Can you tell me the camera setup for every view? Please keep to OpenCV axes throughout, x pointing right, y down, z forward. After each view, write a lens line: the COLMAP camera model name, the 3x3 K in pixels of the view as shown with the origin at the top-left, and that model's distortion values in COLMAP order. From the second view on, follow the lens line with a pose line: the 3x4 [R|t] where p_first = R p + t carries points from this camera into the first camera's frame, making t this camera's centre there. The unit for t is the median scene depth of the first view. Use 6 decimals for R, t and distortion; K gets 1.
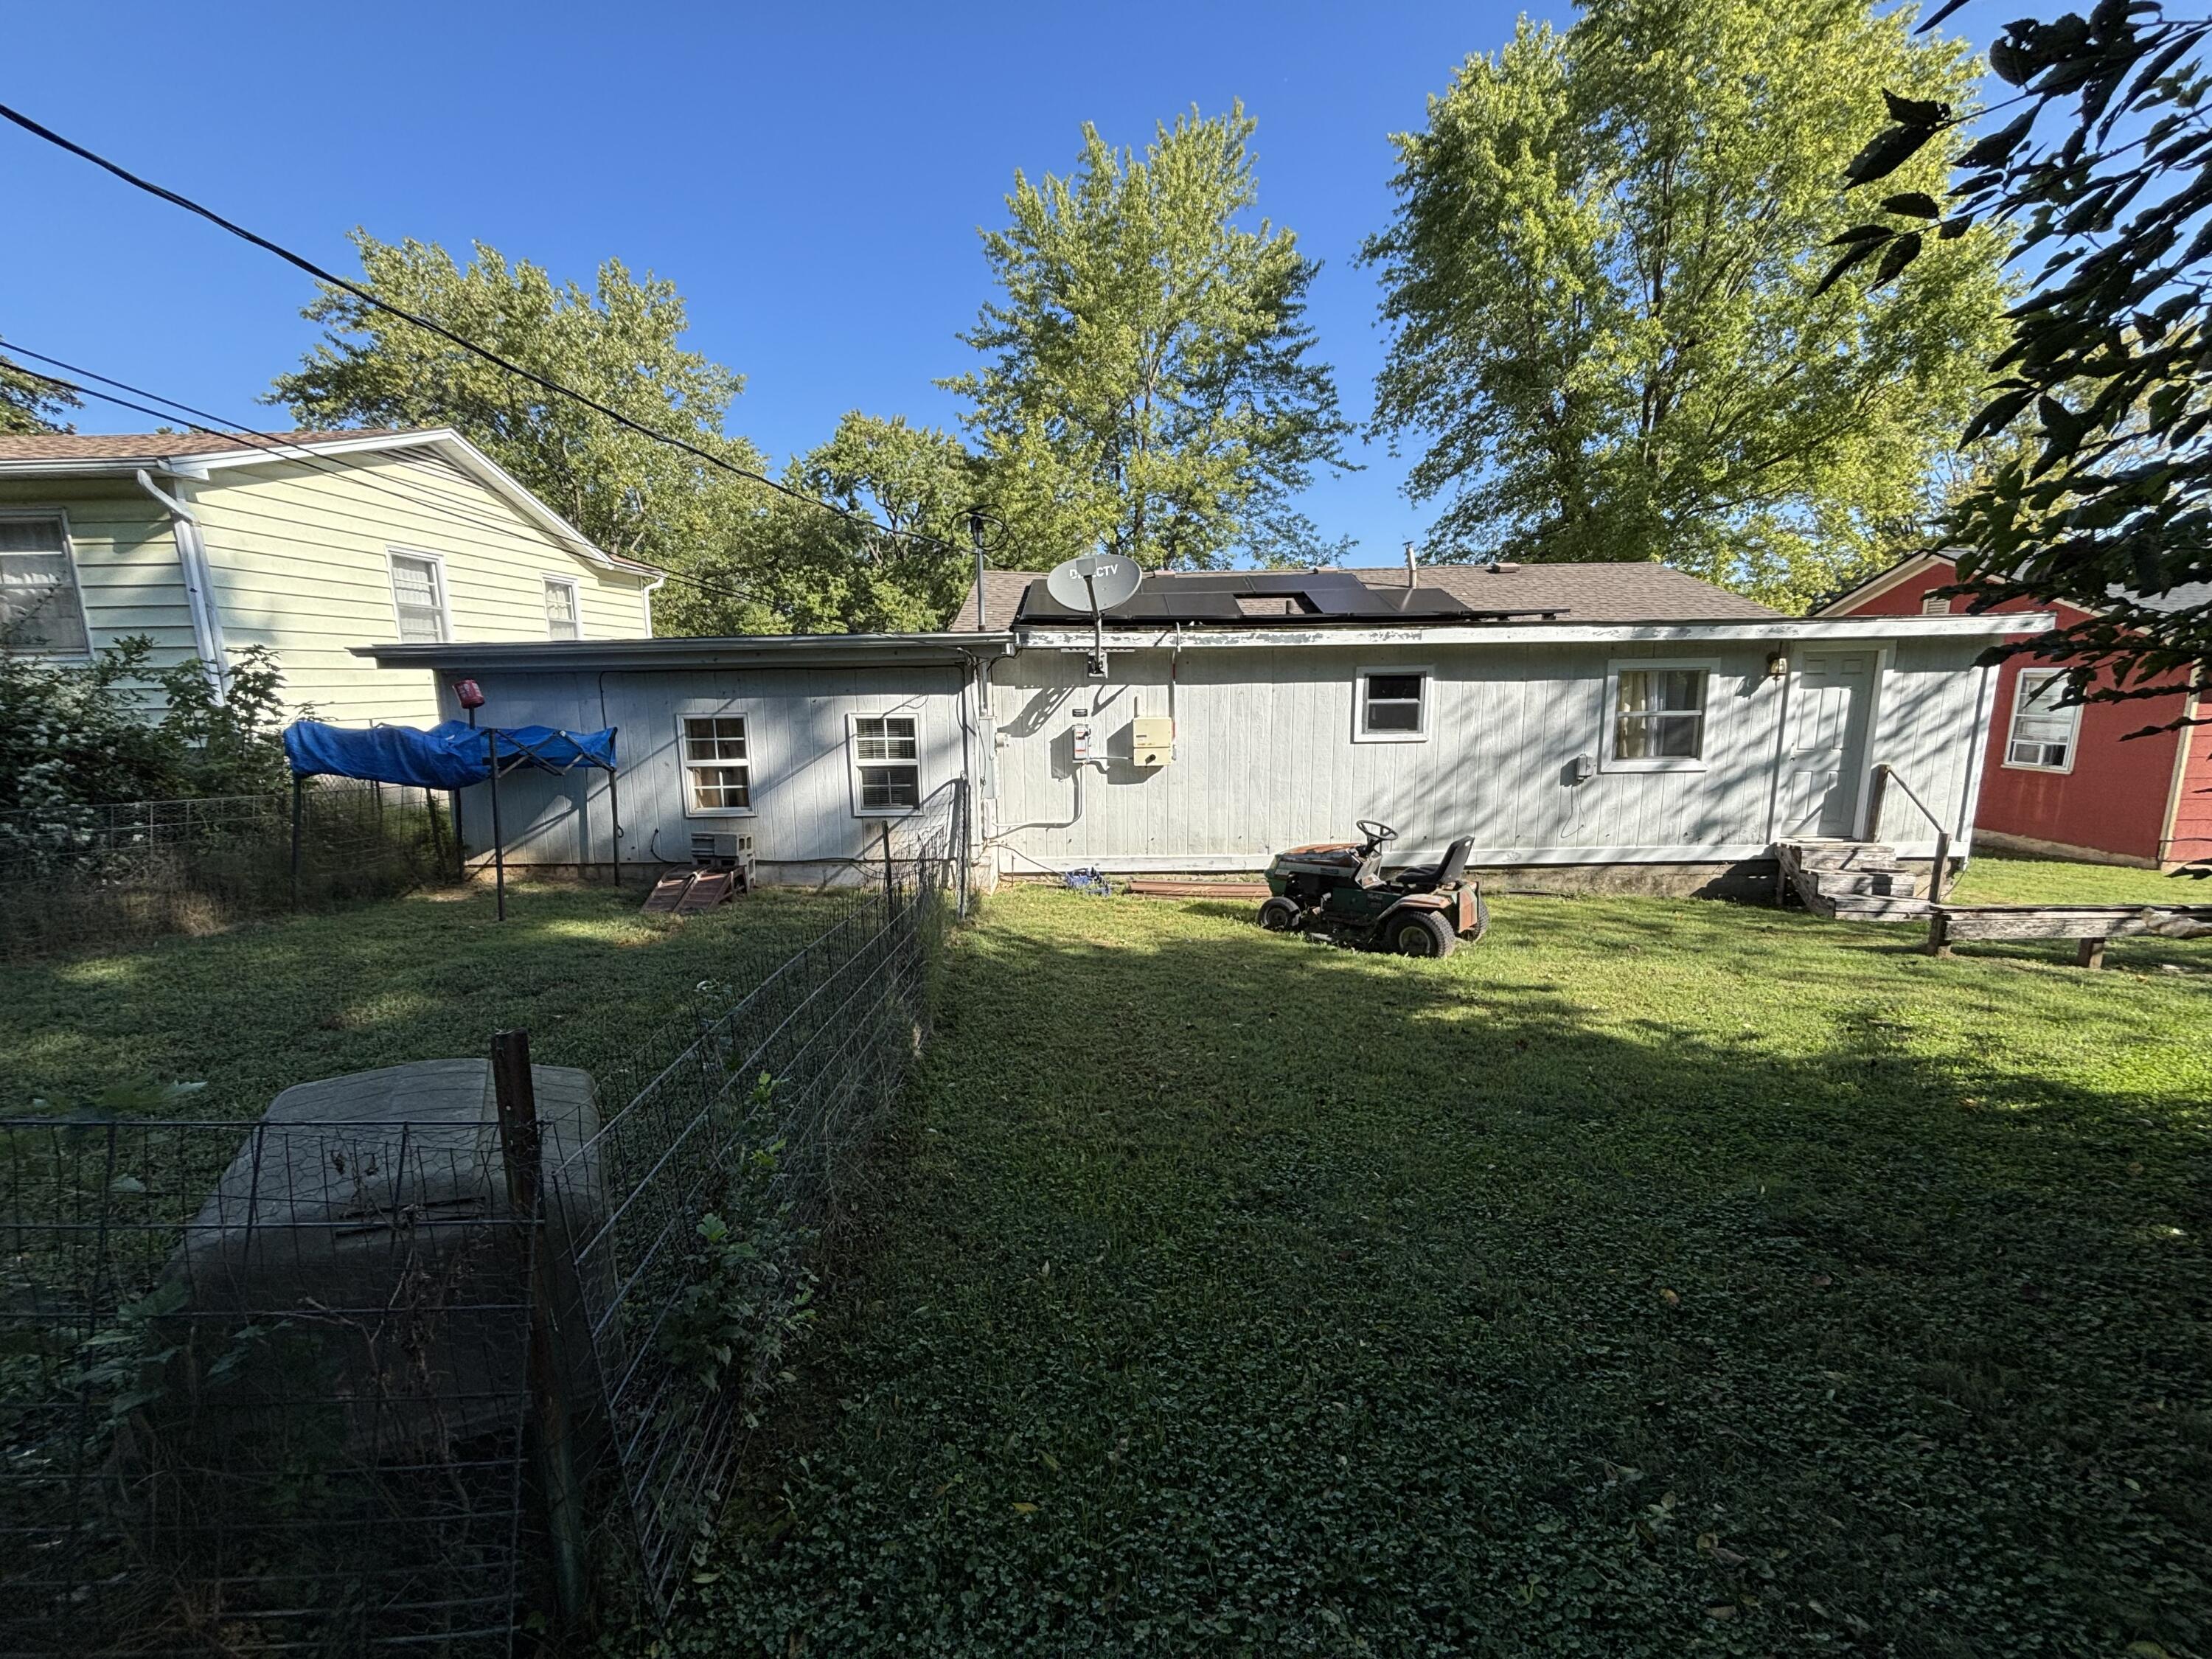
lens RADIAL K [[889.7, 0, 1106.0], [0, 889.7, 829.5], [0, 0, 1]] dist [0.009180, -0.005397]
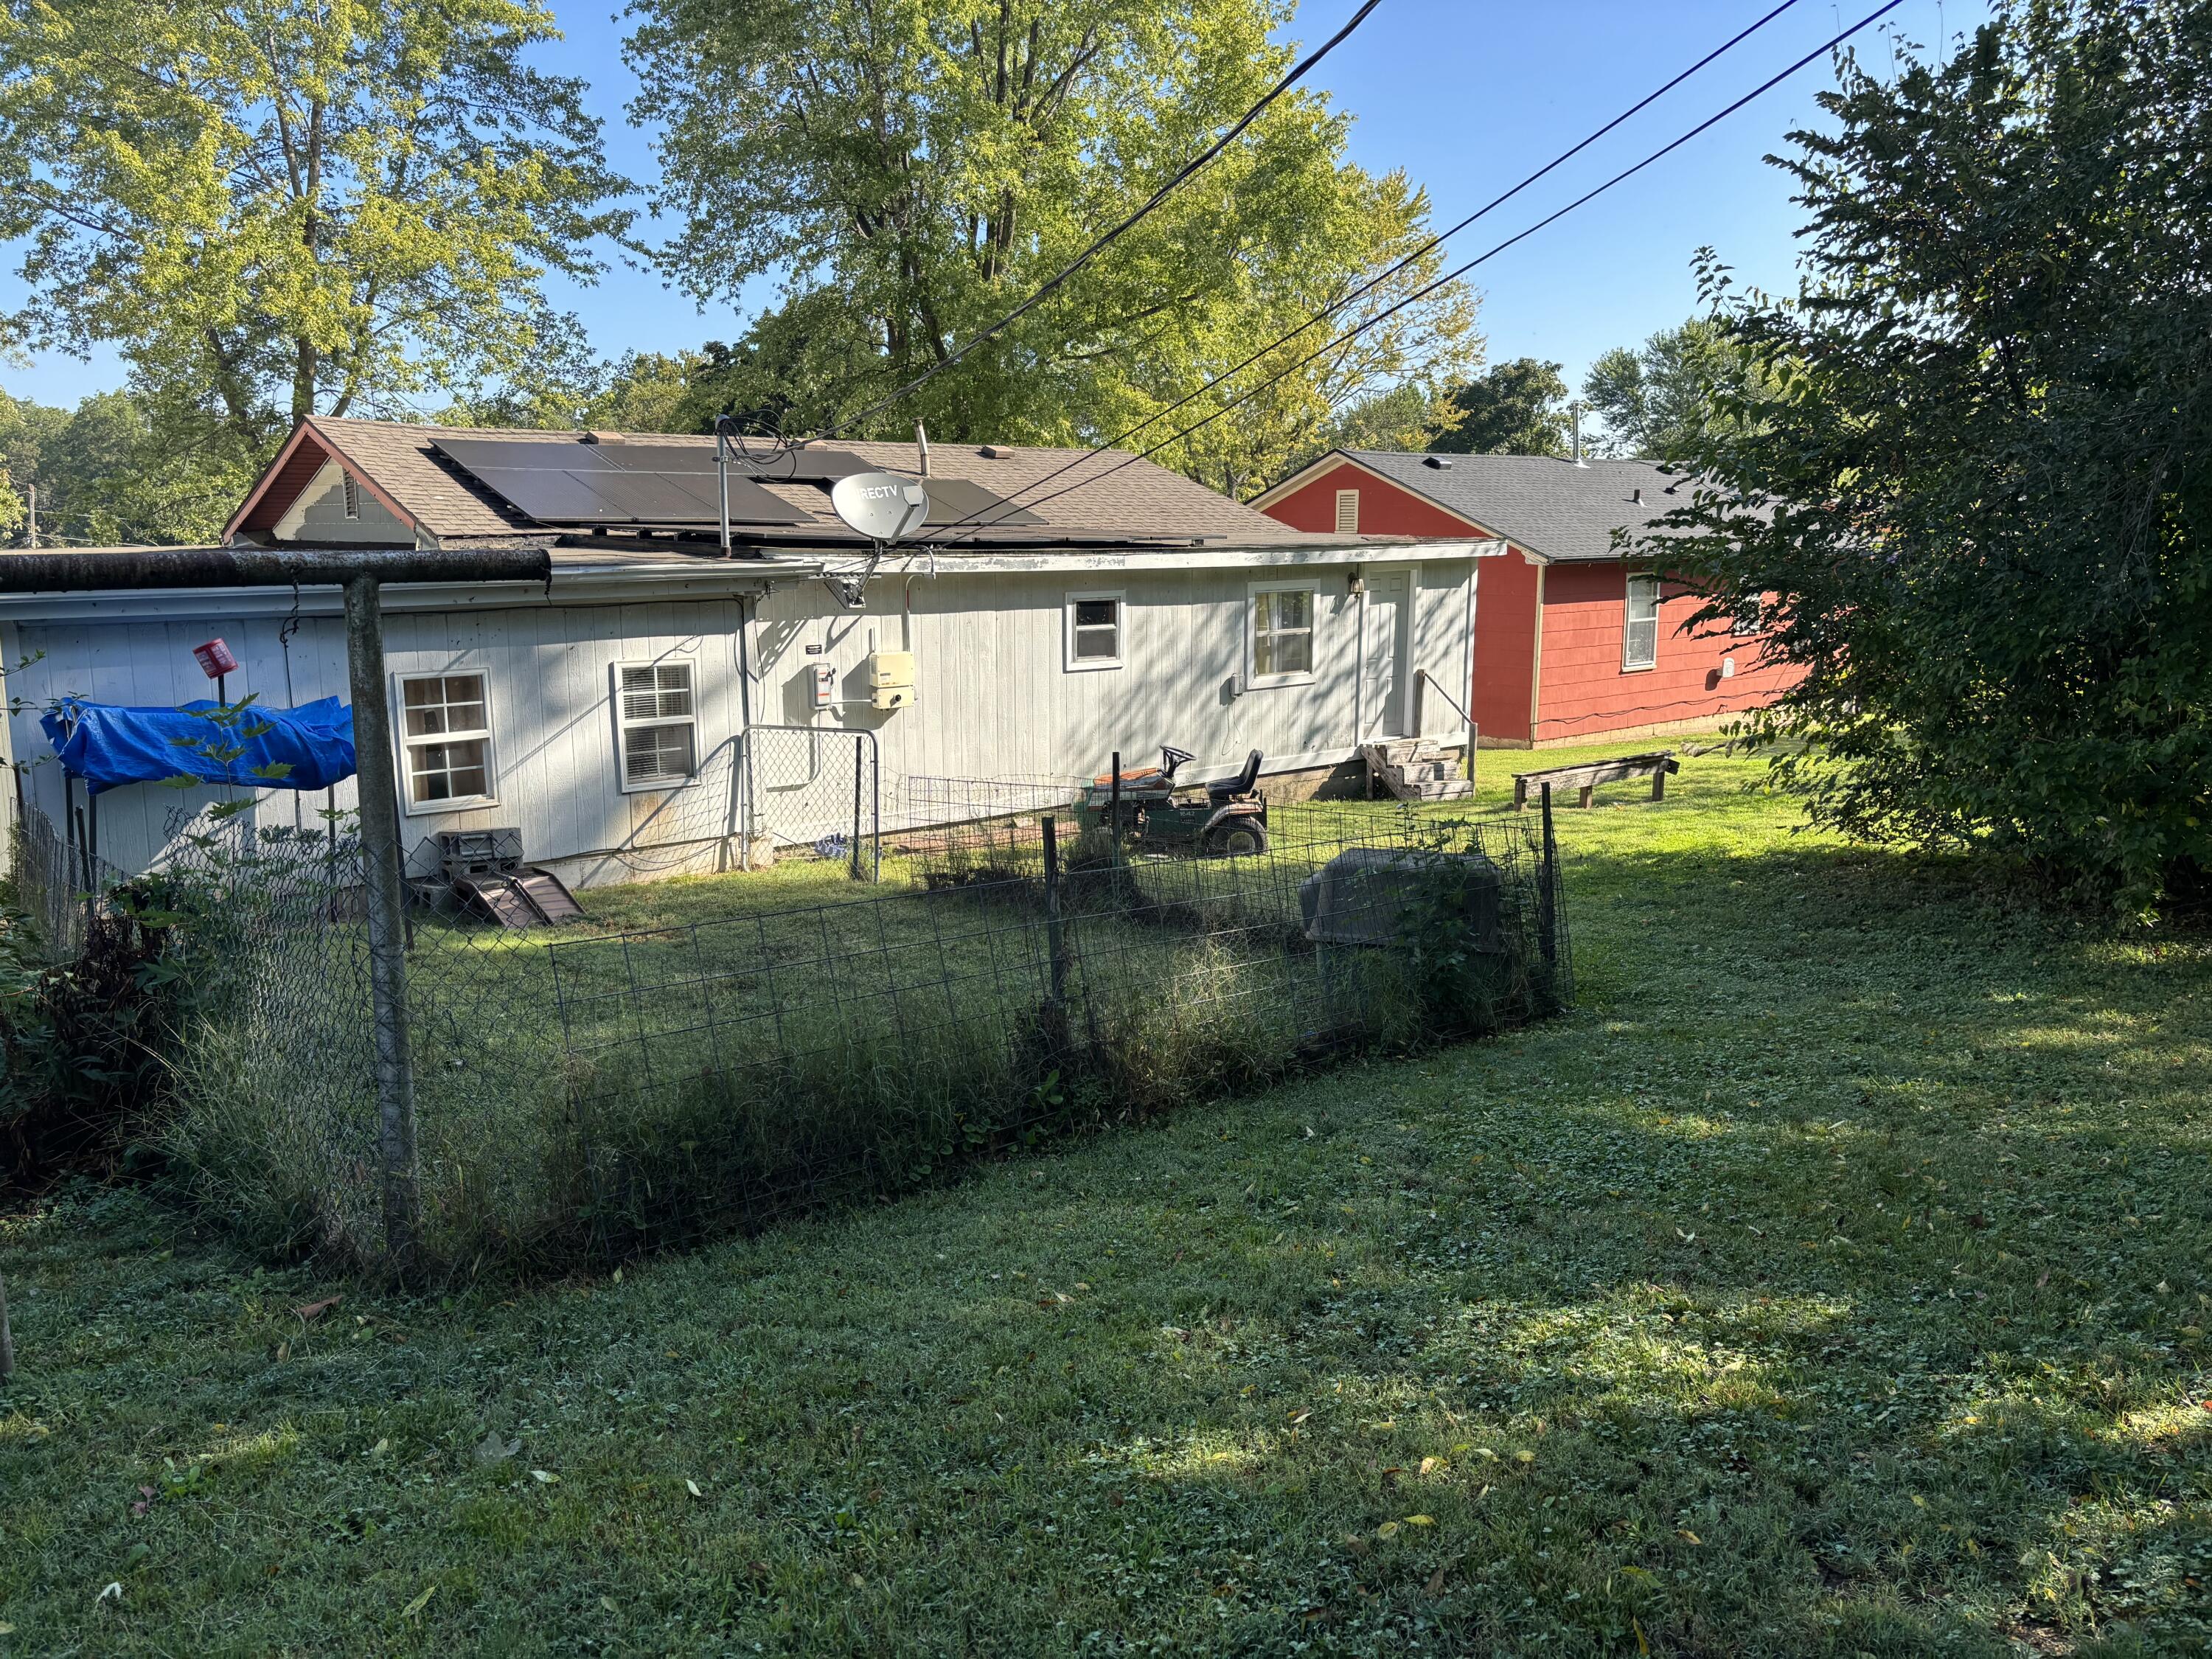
lens RADIAL K [[1652.4, 0, 1077.9], [0, 1652.4, 833.5], [0, 0, 1]] dist [0.033635, -0.033302]
pose [[0.762288, -0.107311, 0.638280, -0.860263], [0.103809, 0.993664, 0.043082, 0.000052], [-0.638859, 0.033419, 0.768598, -0.358789]]
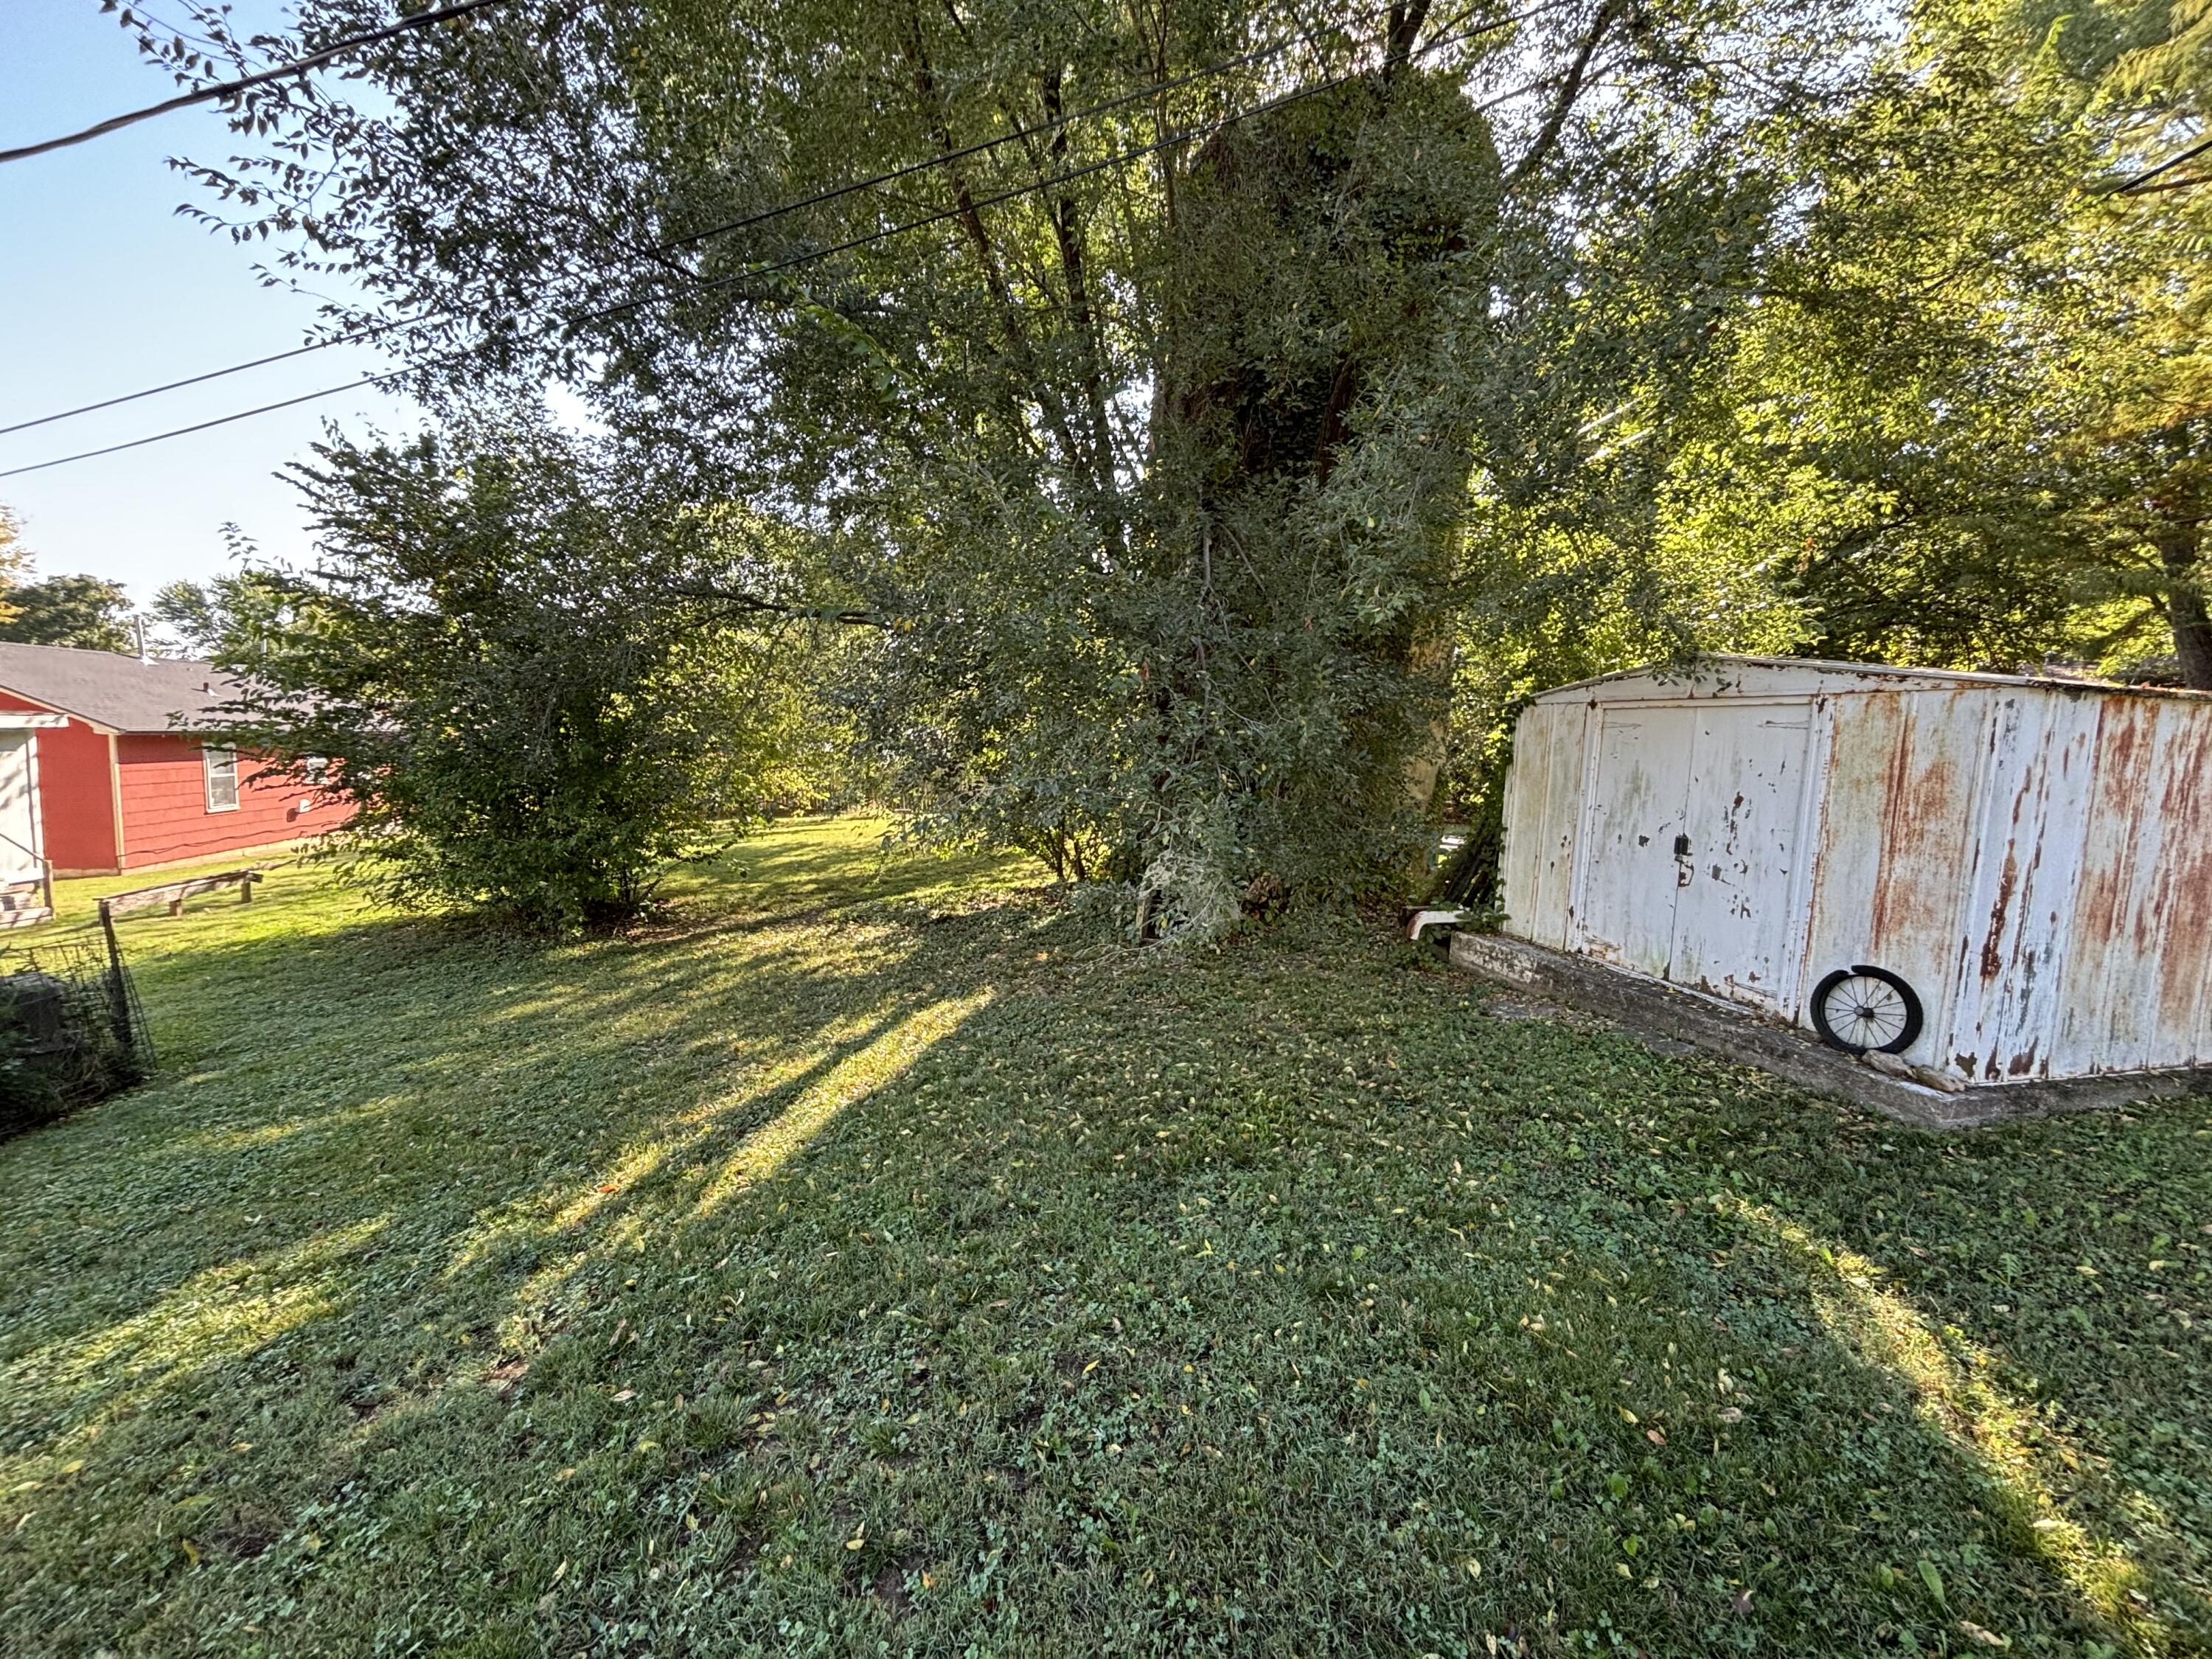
lens RADIAL K [[889.7, 0, 1106.0], [0, 889.7, 829.5], [0, 0, 1]] dist [0.009180, -0.005397]
pose [[-0.224504, -0.091772, 0.970142, -0.845416], [0.129273, 0.983952, 0.122994, -0.002012], [-0.965860, 0.153026, -0.209037, -0.388198]]
